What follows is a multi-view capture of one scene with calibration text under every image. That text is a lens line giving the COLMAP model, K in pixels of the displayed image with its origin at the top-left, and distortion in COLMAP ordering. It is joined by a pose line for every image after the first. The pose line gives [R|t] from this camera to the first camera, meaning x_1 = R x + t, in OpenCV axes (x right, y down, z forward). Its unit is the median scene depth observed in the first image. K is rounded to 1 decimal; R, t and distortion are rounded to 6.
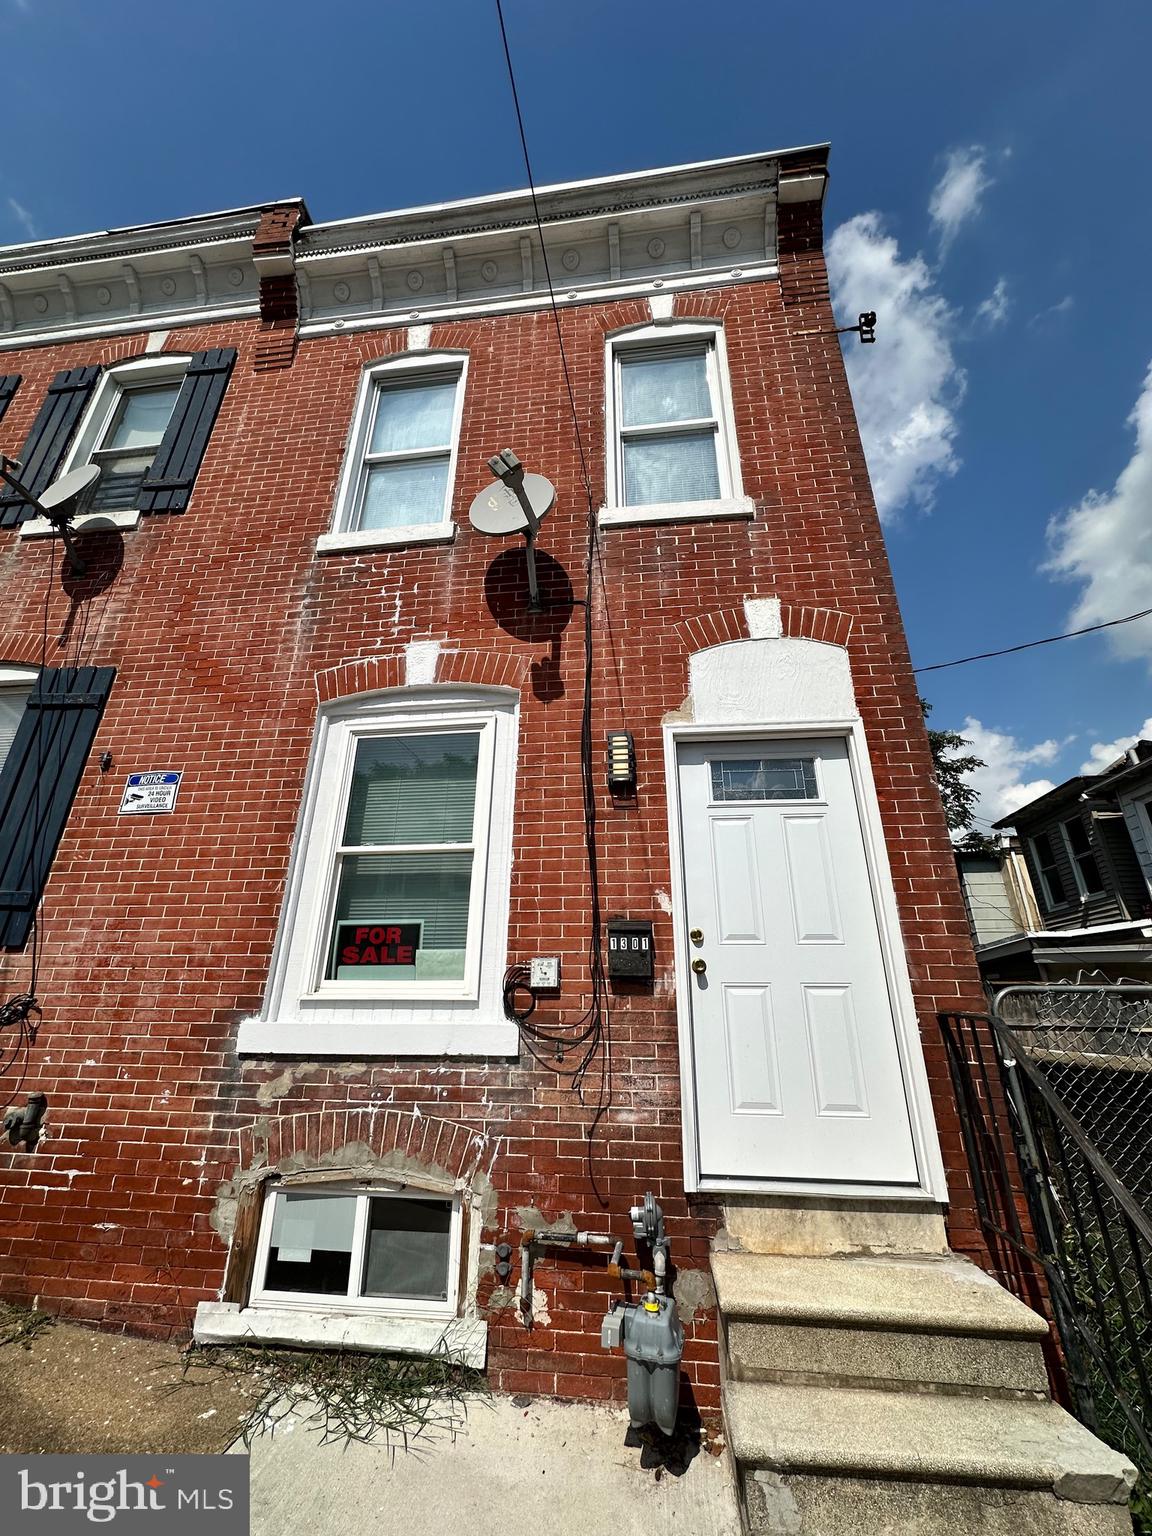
lens RADIAL K [[610.3, 0, 577.9], [0, 610.3, 767.2], [0, 0, 1]] dist [-0.003497, 0.000455]
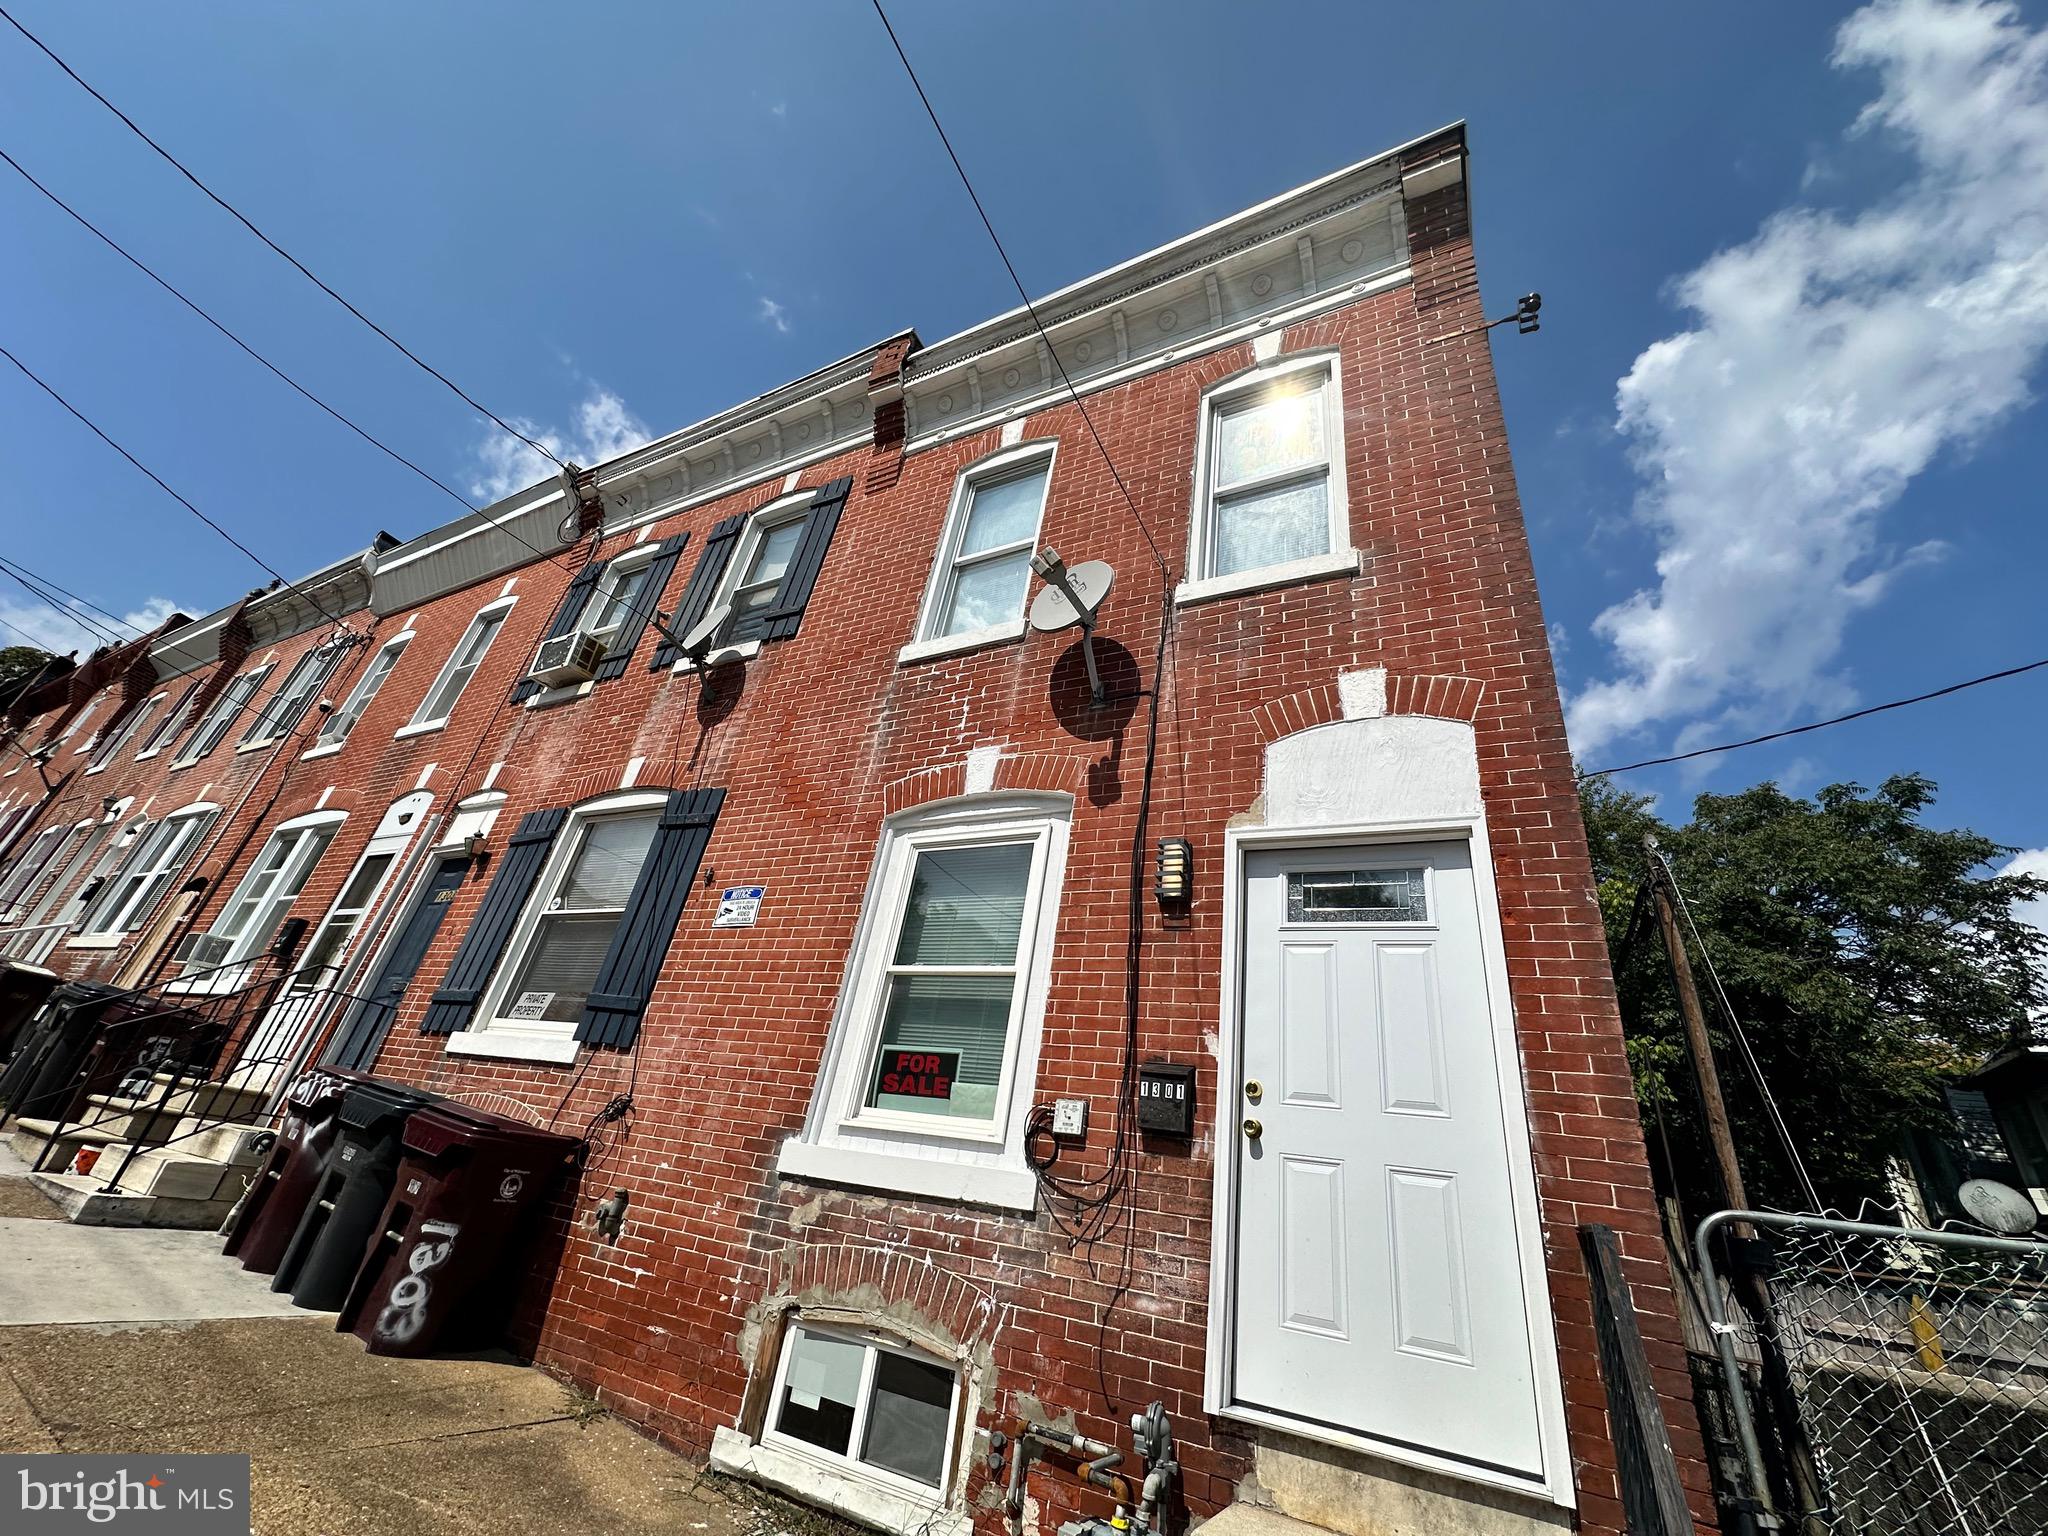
lens RADIAL K [[813.7, 0, 1026.9], [0, 813.7, 767.2], [0, 0, 1]] dist [-0.003497, 0.000455]
pose [[0.930717, -0.052129, -0.362007, 0.285435], [-0.004179, 0.988210, -0.153046, 0.017625], [0.365717, 0.143956, 0.919526, -0.138441]]
